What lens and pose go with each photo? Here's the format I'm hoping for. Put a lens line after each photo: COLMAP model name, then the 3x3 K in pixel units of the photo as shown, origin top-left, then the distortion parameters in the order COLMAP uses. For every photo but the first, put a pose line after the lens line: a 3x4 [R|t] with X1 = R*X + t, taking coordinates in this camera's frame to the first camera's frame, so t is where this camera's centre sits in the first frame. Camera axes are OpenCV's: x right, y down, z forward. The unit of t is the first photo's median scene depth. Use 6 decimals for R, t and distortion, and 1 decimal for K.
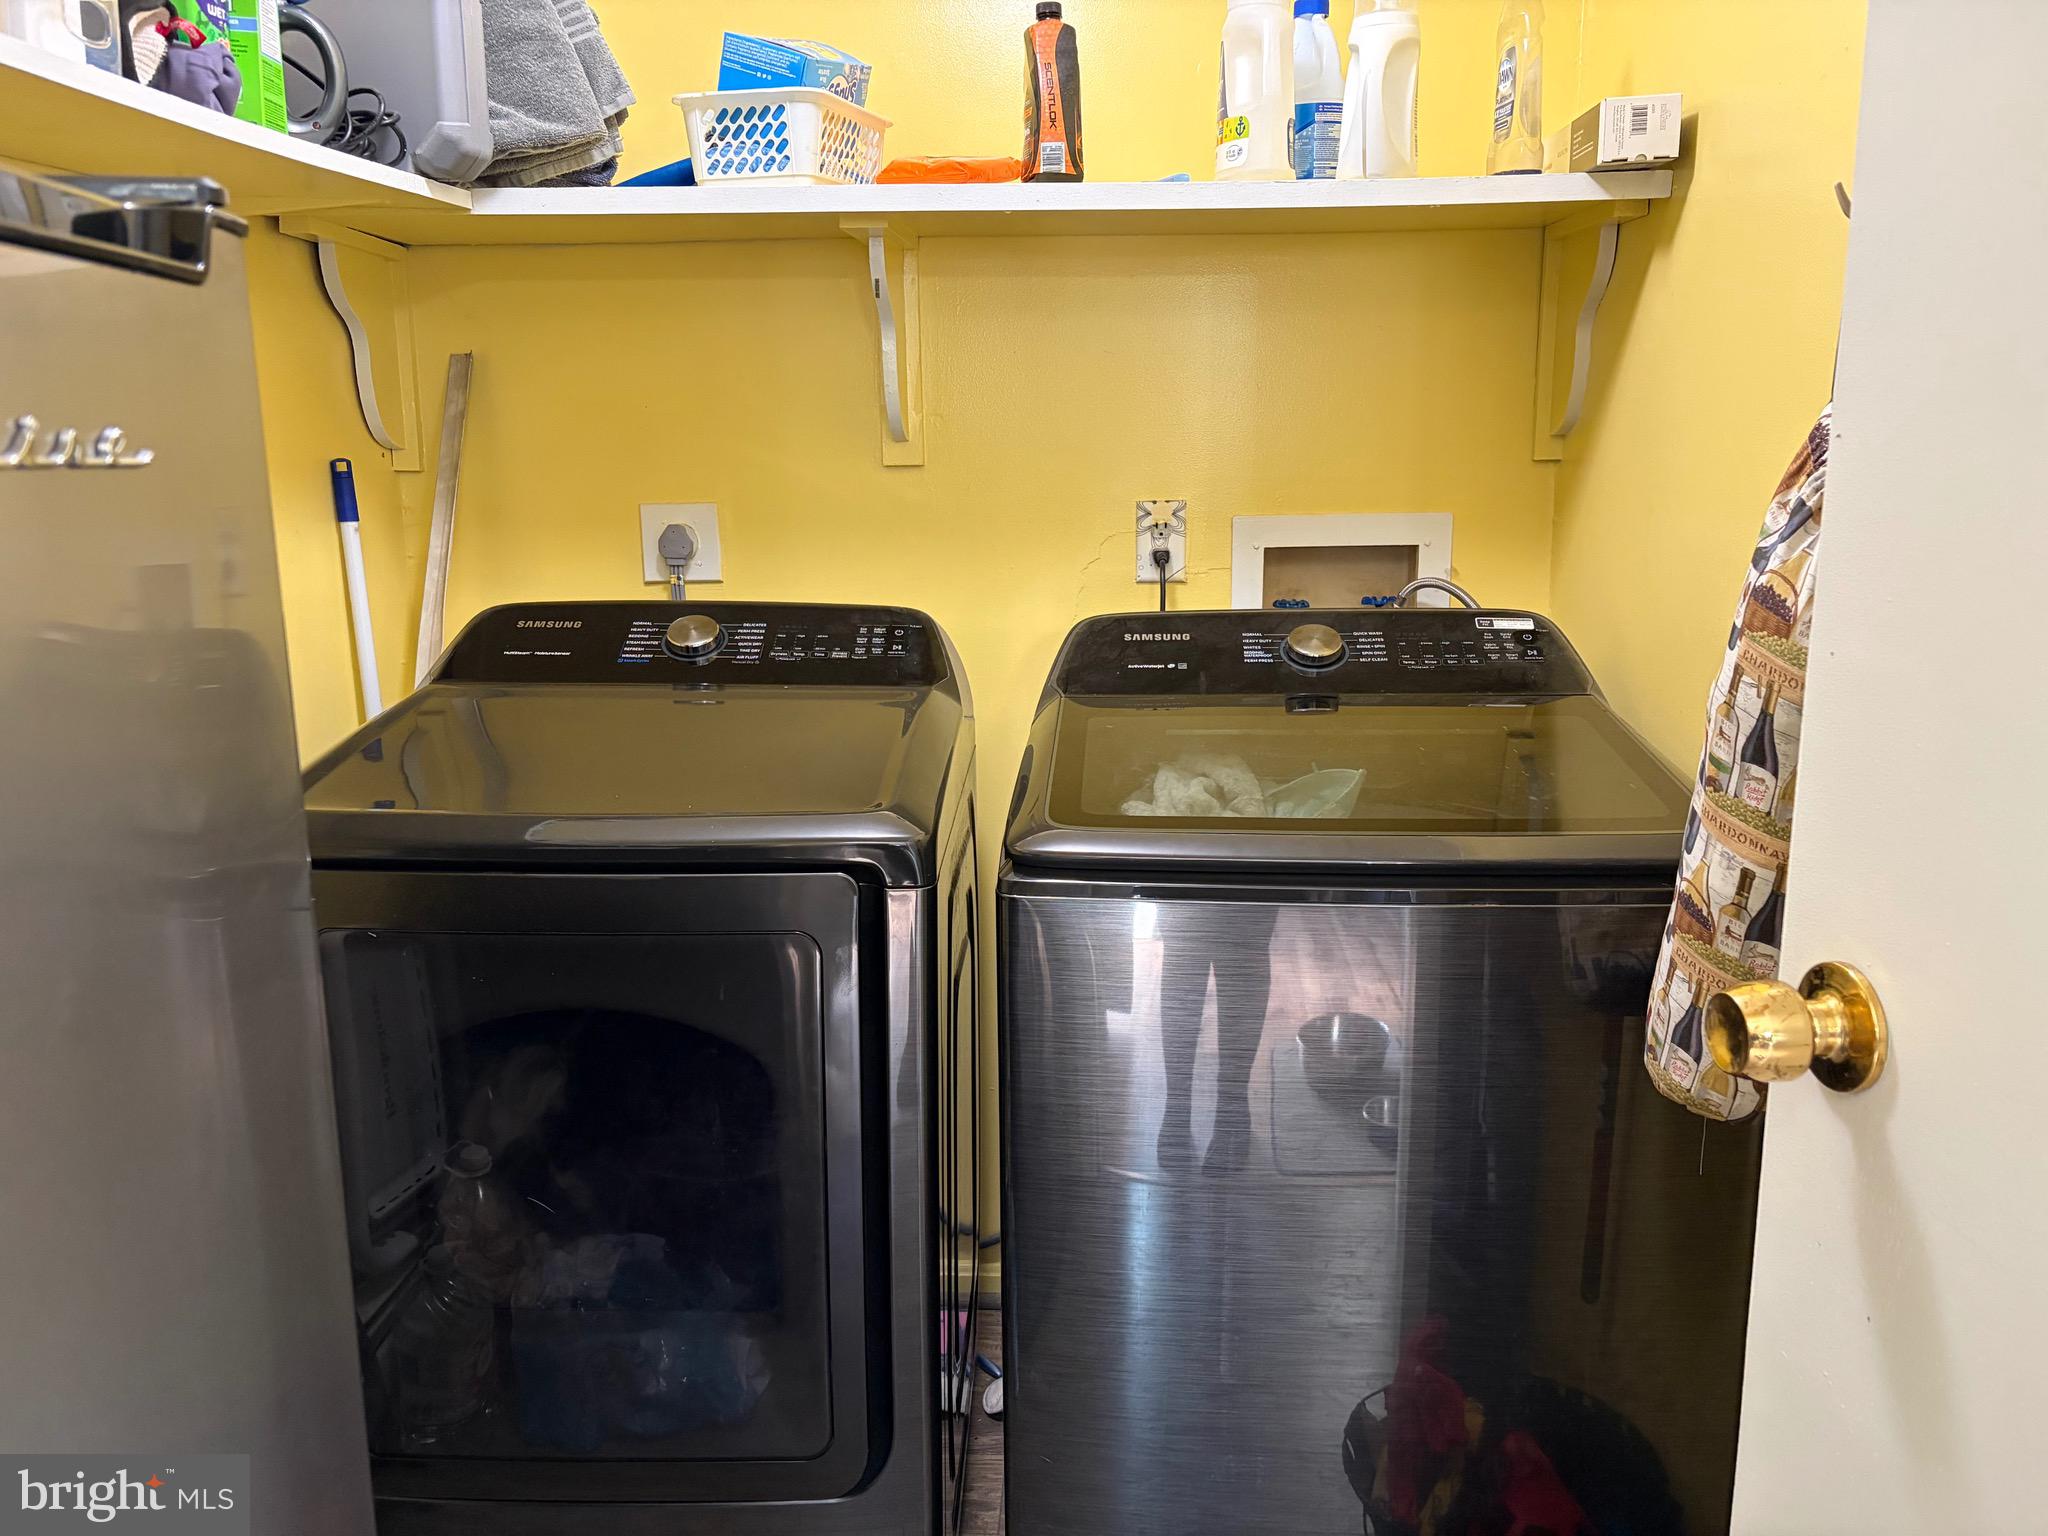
lens RADIAL K [[1535.5, 0, 1025.8], [0, 1535.5, 777.1], [0, 0, 1]] dist [0.052017, -0.057249]
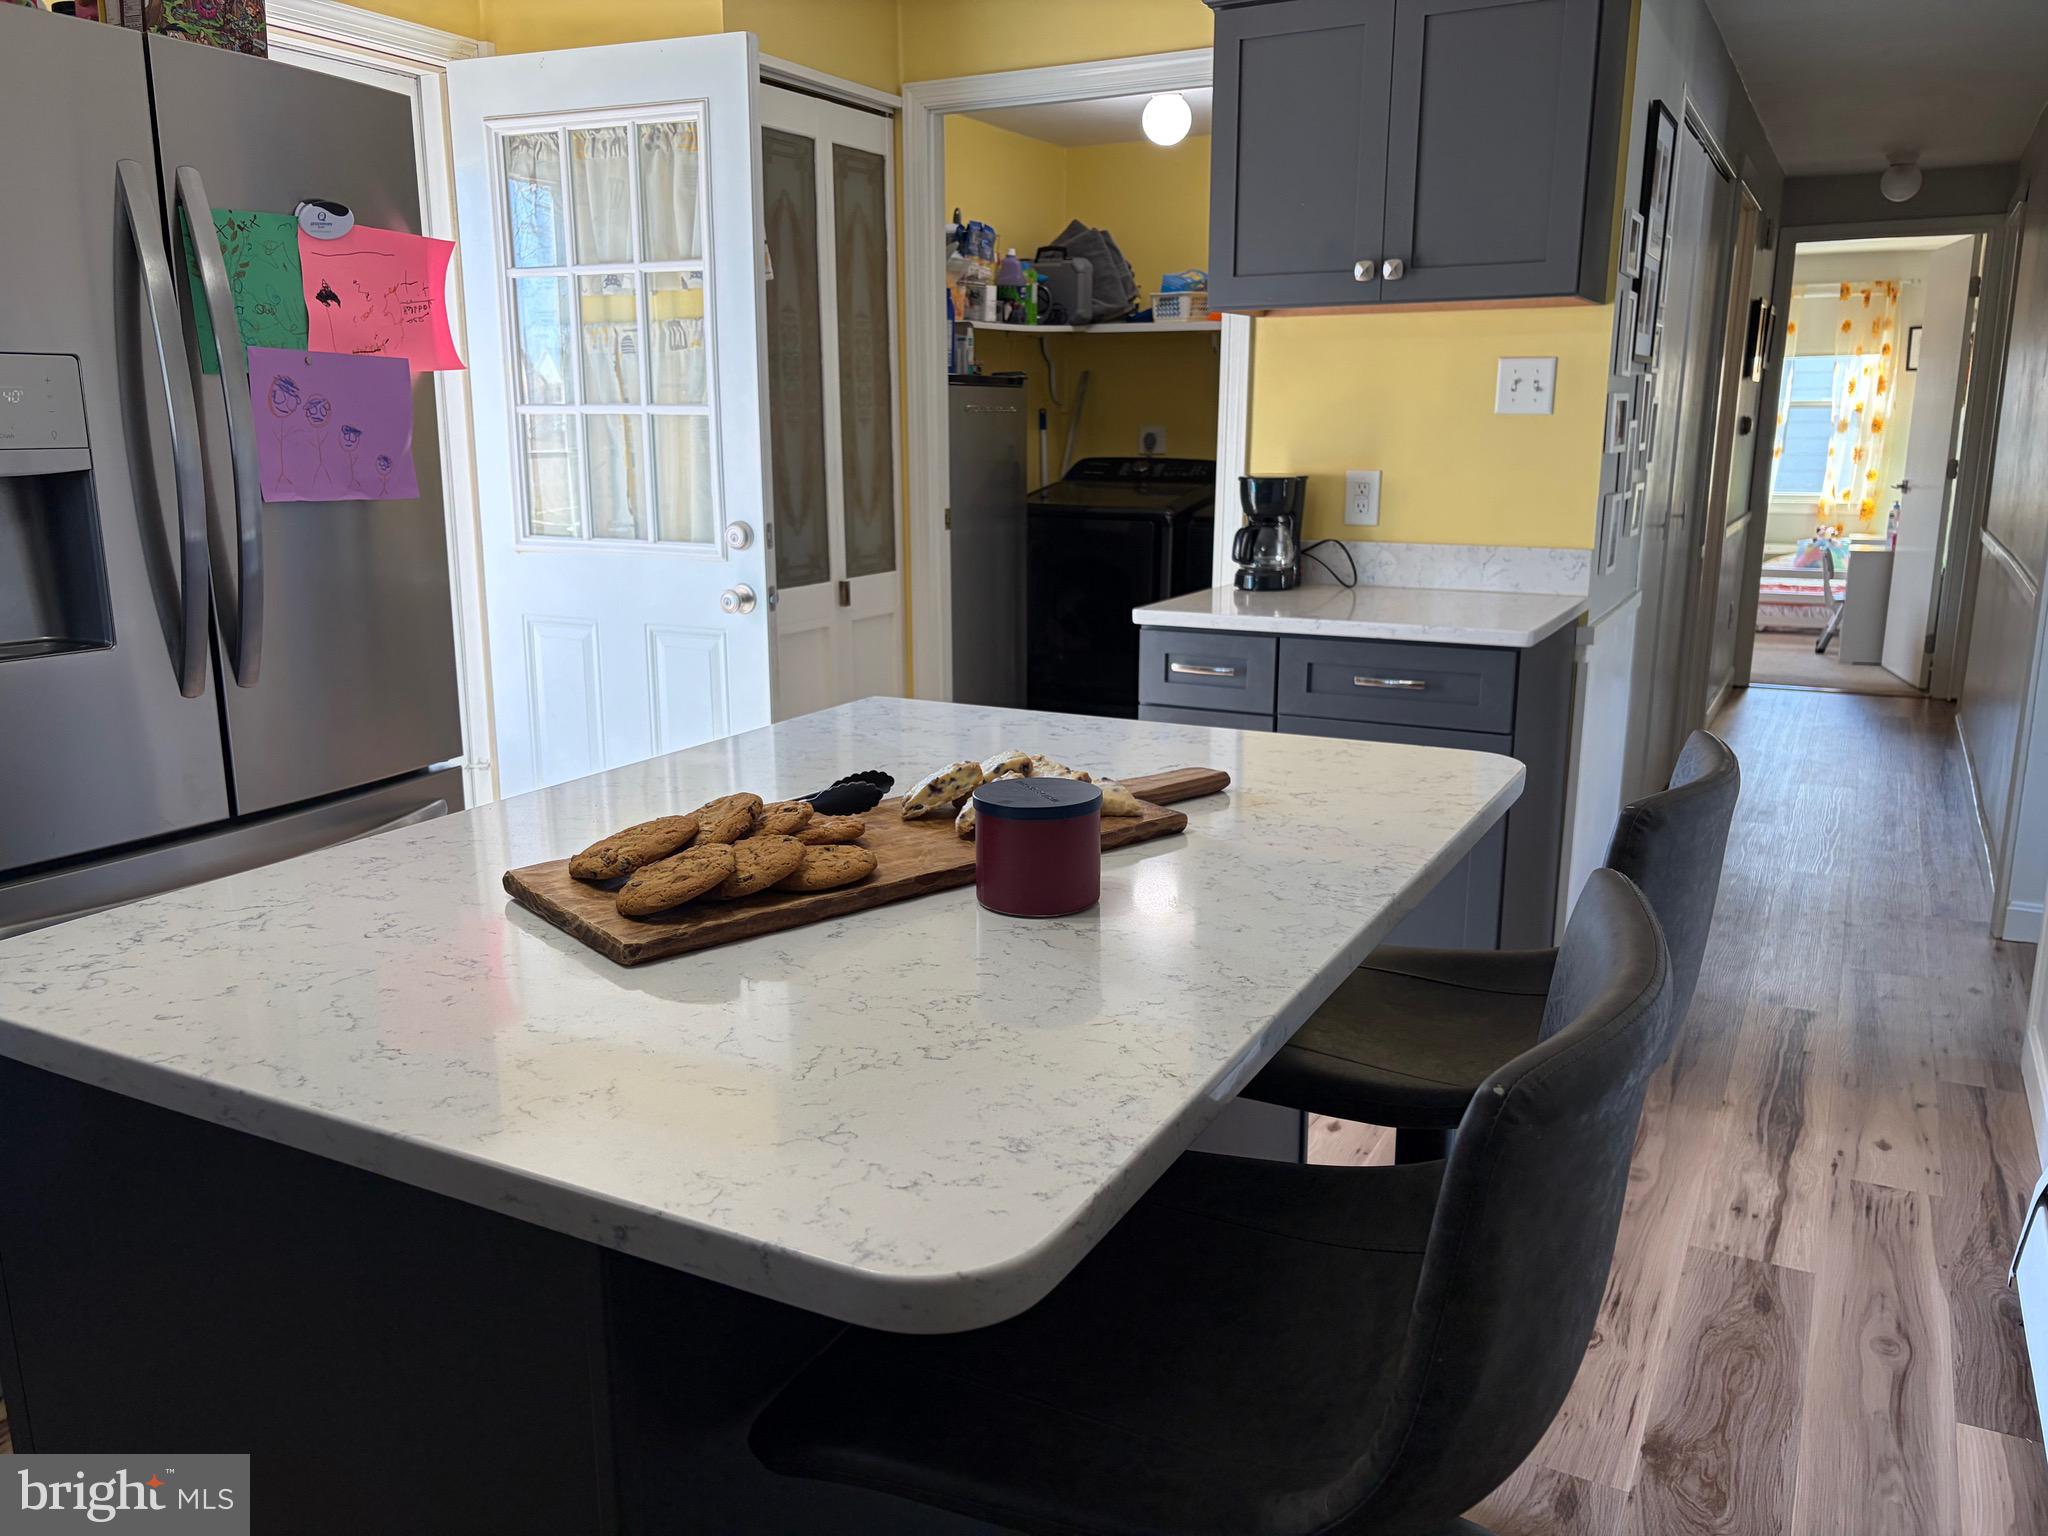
lens RADIAL K [[1535.5, 0, 1018.2], [0, 1535.5, 770.5], [0, 0, 1]] dist [0.052017, -0.057249]
pose [[0.907926, 0.100580, -0.406884, 0.901561], [-0.086683, 0.994852, 0.052498, 0.384010], [0.410070, -0.012394, 0.911970, -1.973558]]
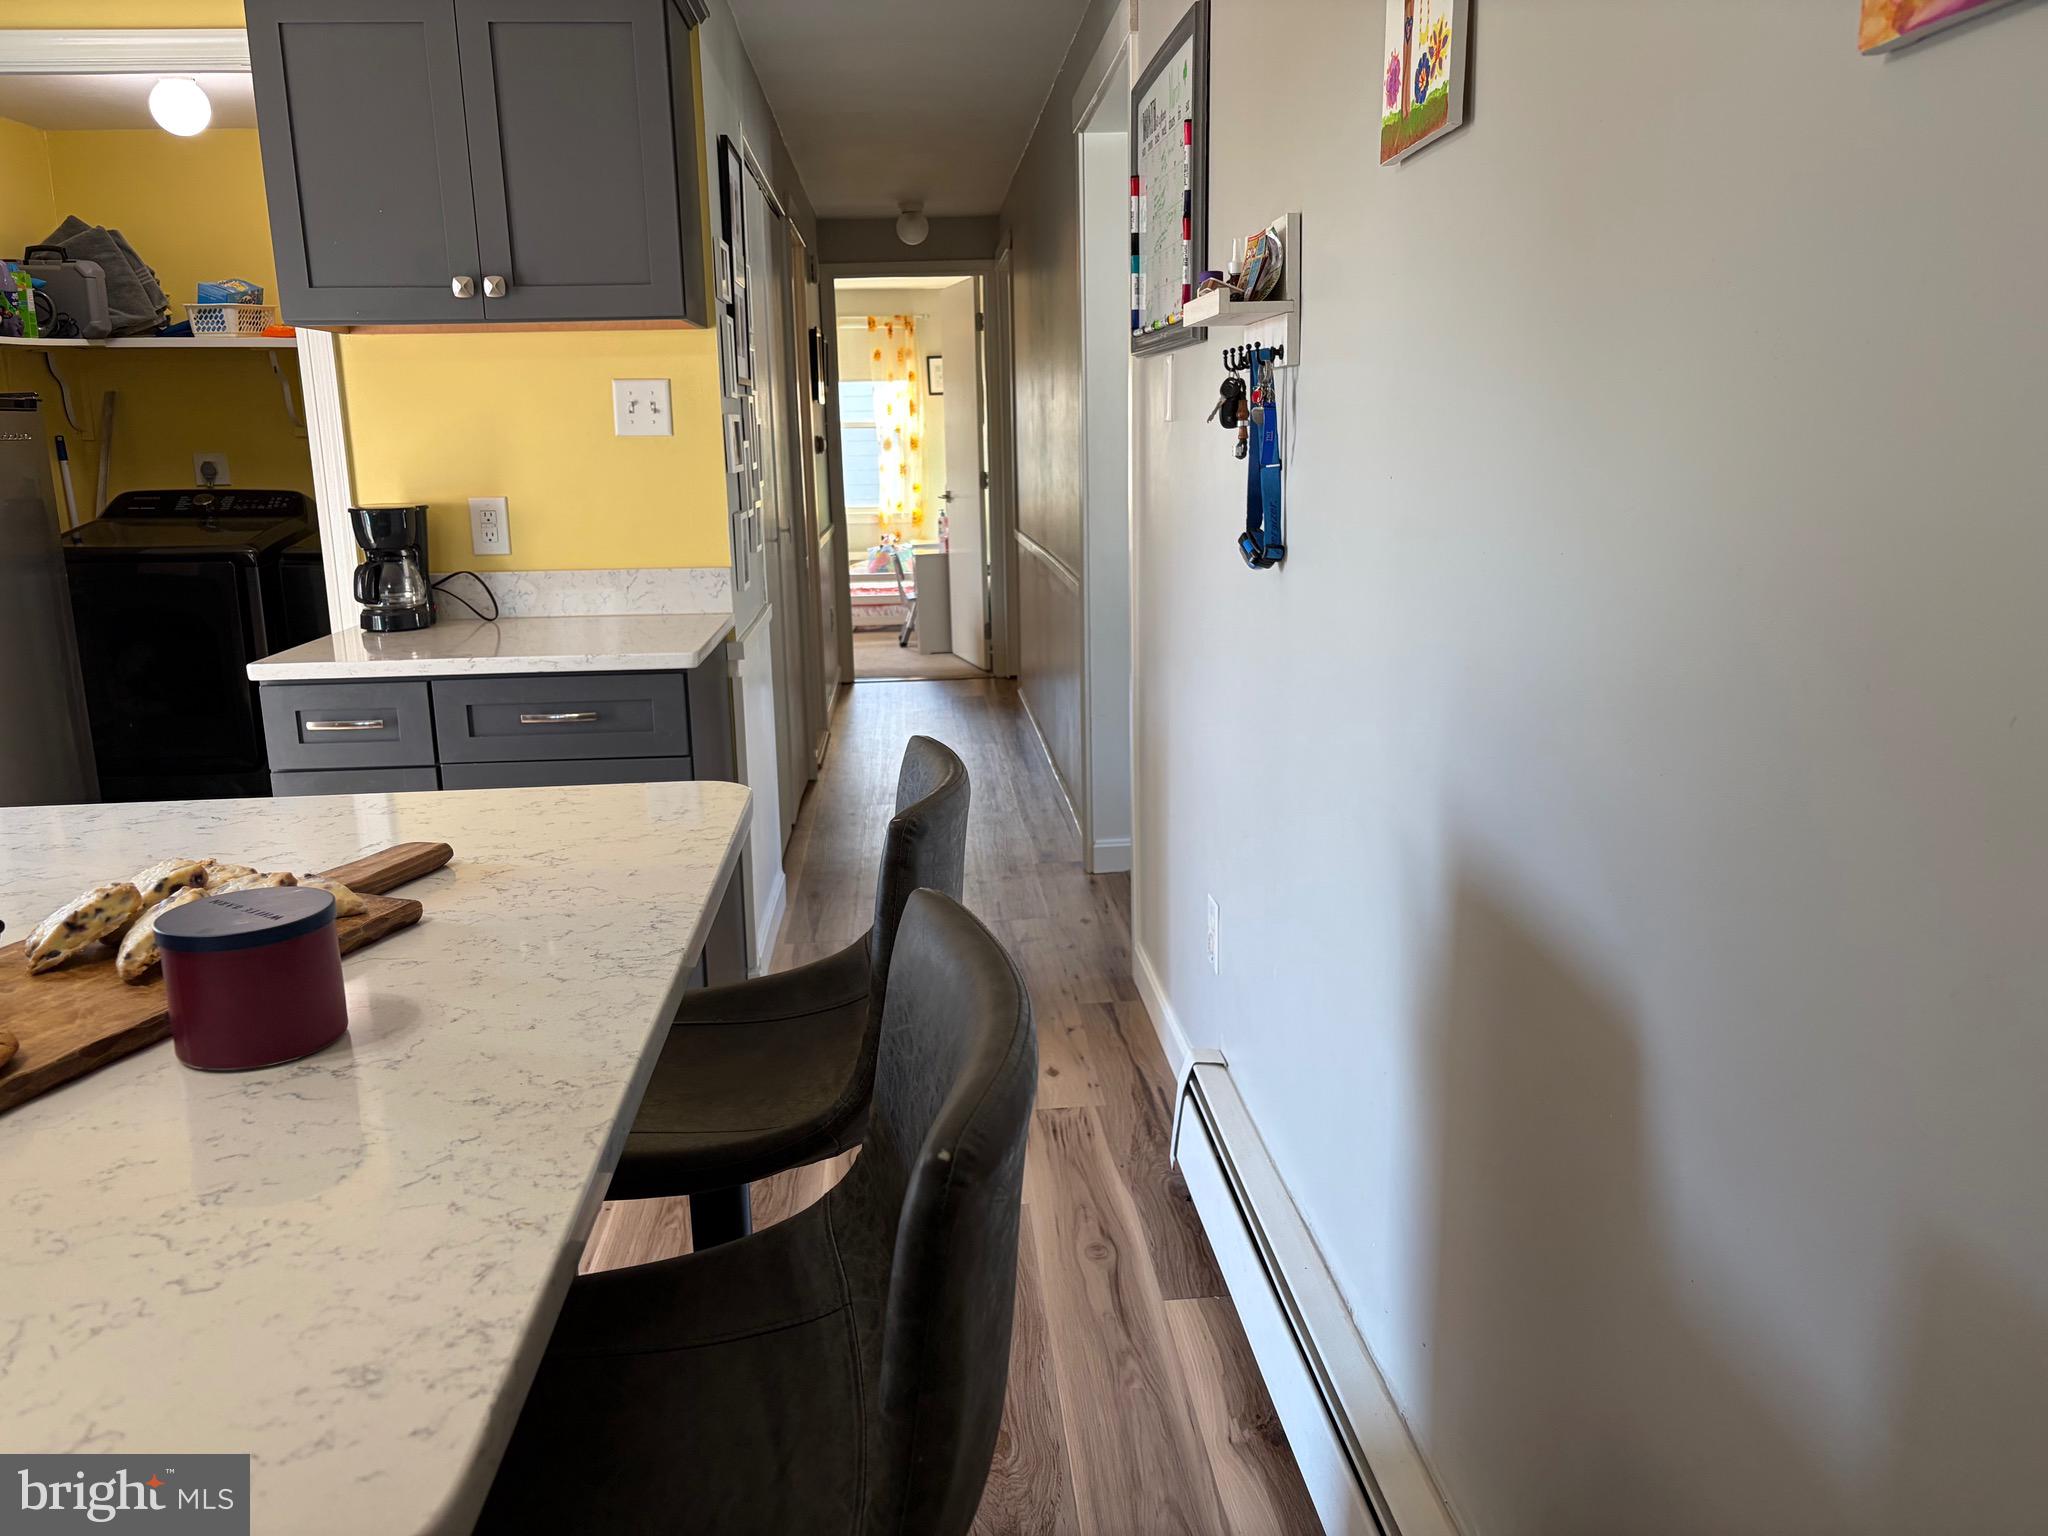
lens RADIAL K [[1535.5, 0, 1005.5], [0, 1535.5, 769.2], [0, 0, 1]] dist [0.052017, -0.057249]
pose [[0.991064, -0.039953, 0.127267, 0.833795], [0.037215, 0.999023, 0.023824, 0.375234], [-0.128094, -0.018875, 0.991582, -1.930684]]
